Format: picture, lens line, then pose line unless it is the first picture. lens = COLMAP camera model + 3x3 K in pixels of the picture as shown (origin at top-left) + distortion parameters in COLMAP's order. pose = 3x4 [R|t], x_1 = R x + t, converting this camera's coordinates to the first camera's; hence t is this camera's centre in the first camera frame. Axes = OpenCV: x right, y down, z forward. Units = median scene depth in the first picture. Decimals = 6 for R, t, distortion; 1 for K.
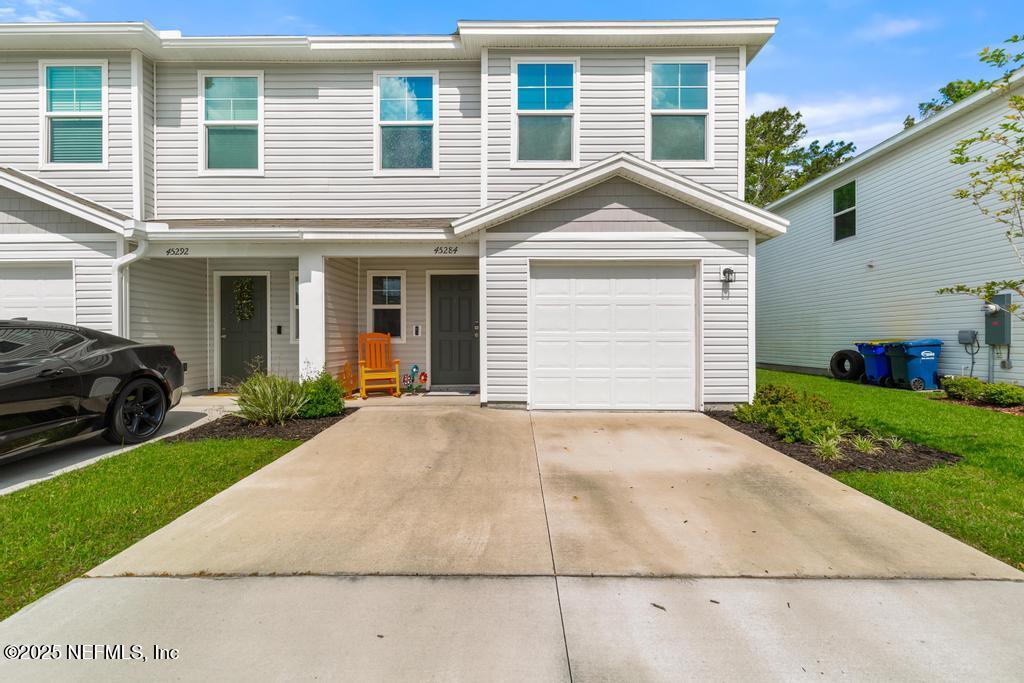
lens RADIAL K [[484.5, 0, 512.0], [0, 484.5, 341.5], [0, 0, 1]] dist [0.001435, -0.000147]
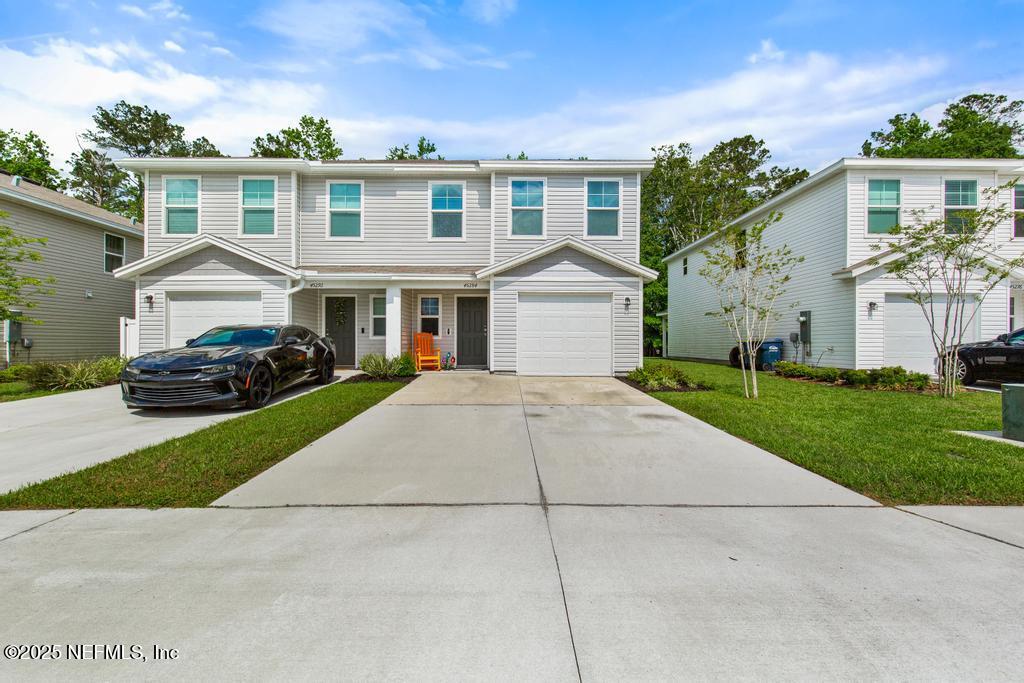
lens RADIAL K [[484.5, 0, 512.0], [0, 484.5, 341.5], [0, 0, 1]] dist [0.001435, -0.000147]
pose [[0.999847, 0.004173, 0.017015, -0.014958], [-0.004023, 0.999953, -0.008842, 0.029212], [-0.017051, 0.008772, 0.999816, -0.741054]]
